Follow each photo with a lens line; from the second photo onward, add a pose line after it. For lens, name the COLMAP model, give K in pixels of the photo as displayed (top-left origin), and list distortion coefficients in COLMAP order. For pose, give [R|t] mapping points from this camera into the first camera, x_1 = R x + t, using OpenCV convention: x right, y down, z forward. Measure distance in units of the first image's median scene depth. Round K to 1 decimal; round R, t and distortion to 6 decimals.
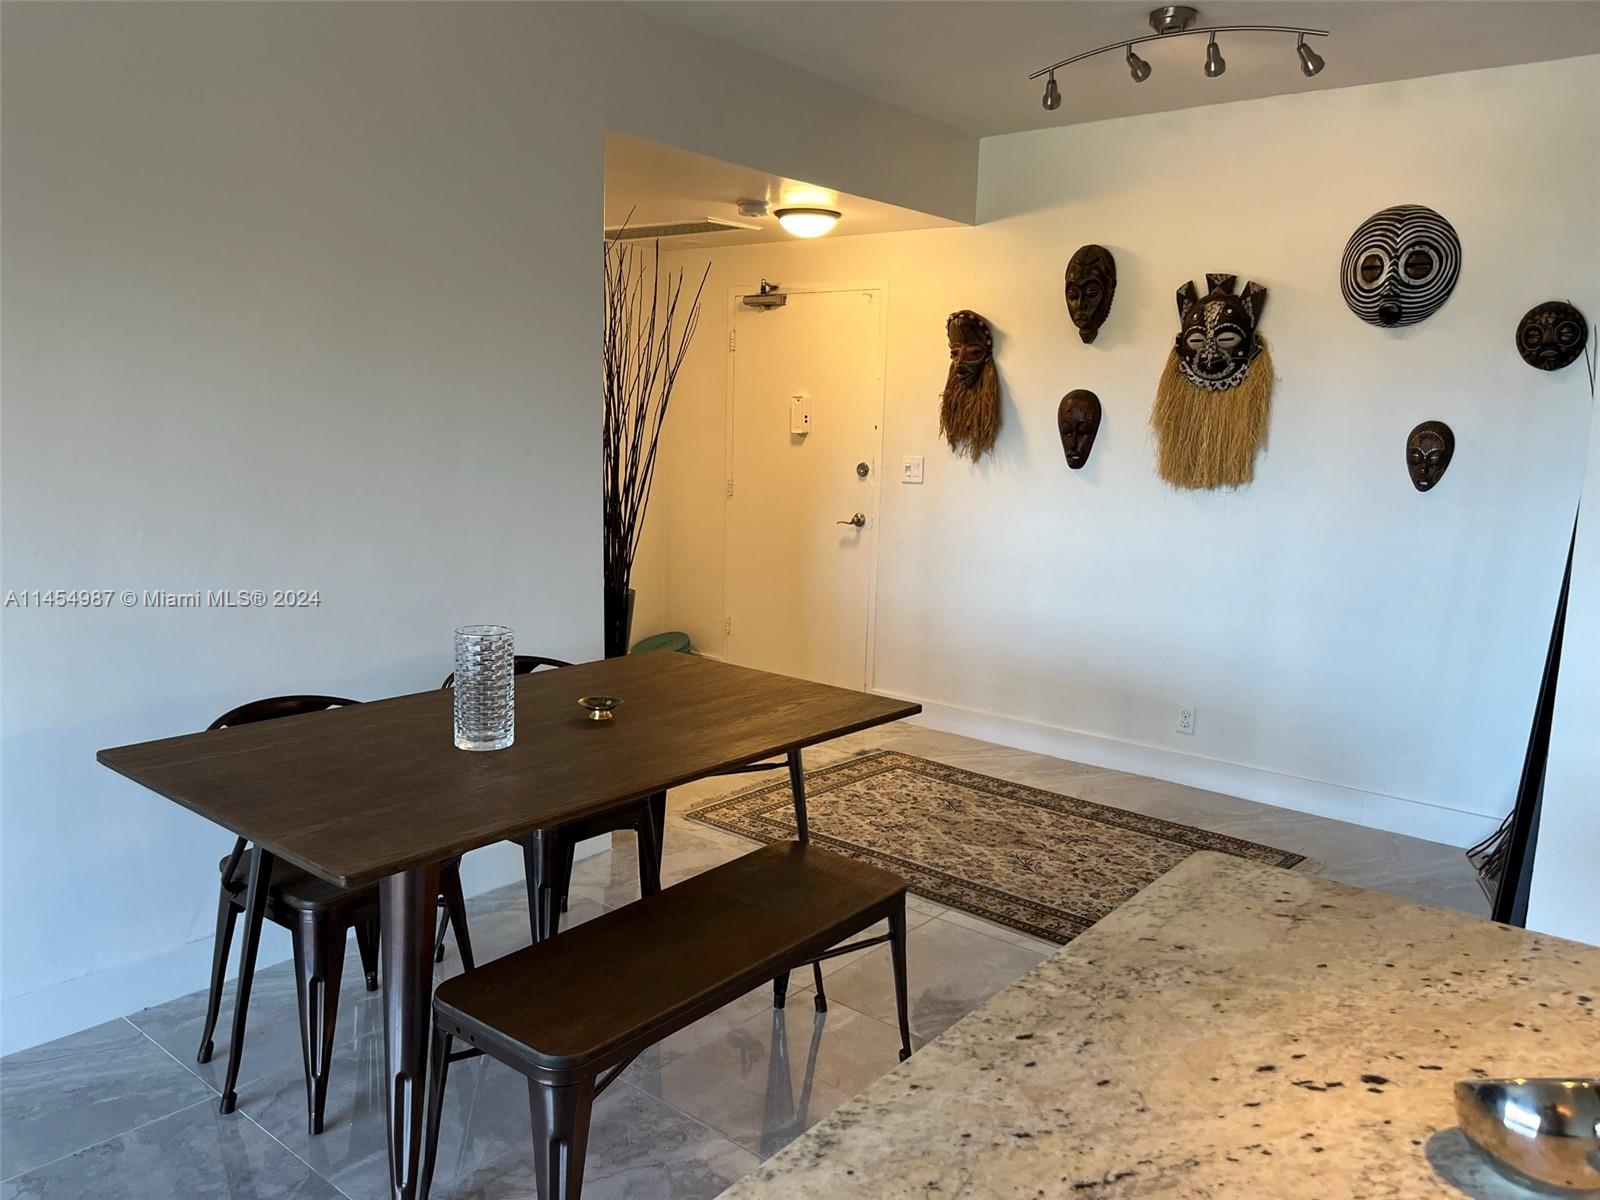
lens RADIAL K [[1211.9, 0, 793.3], [0, 1211.9, 605.2], [0, 0, 1]] dist [0.090166, -0.129638]
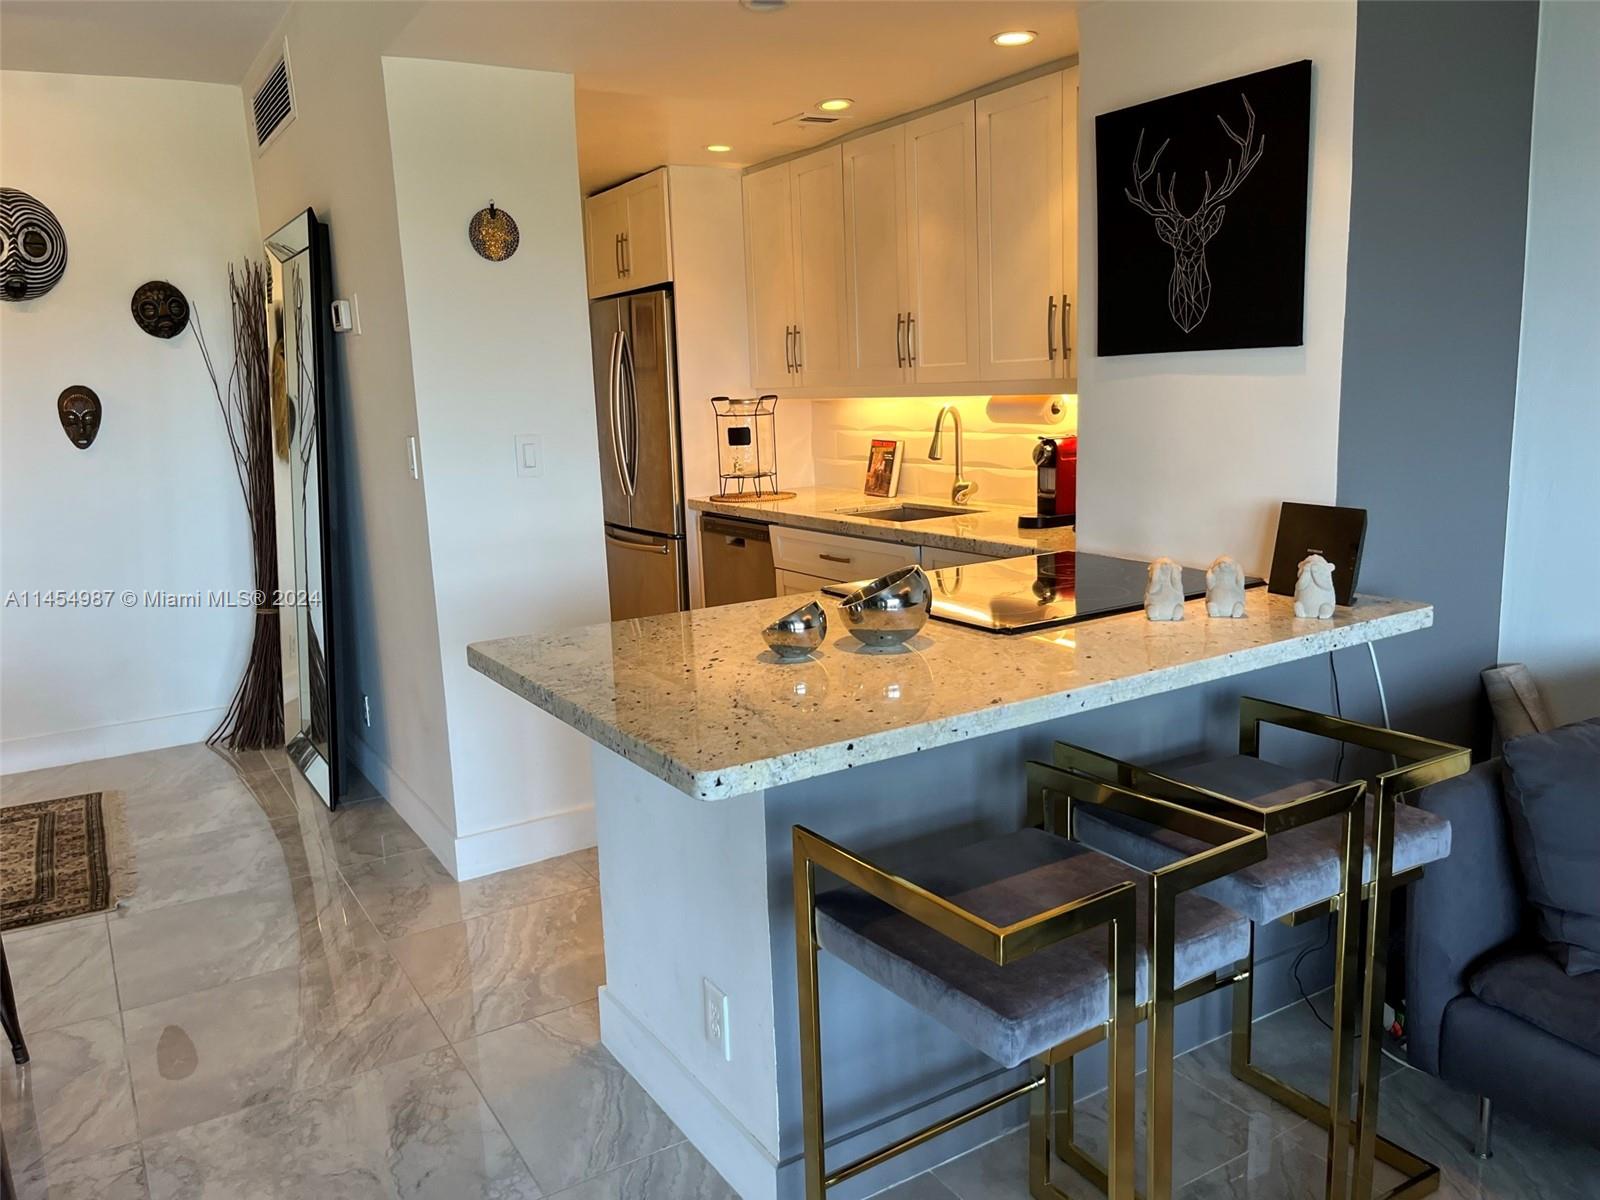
lens RADIAL K [[1211.9, 0, 793.3], [0, 1211.9, 605.2], [0, 0, 1]] dist [0.090166, -0.129638]
pose [[0.325028, -0.214237, 0.921119, -0.345981], [0.198260, 0.967795, 0.155134, -0.001234], [-0.924689, 0.132198, 0.357034, 0.027325]]
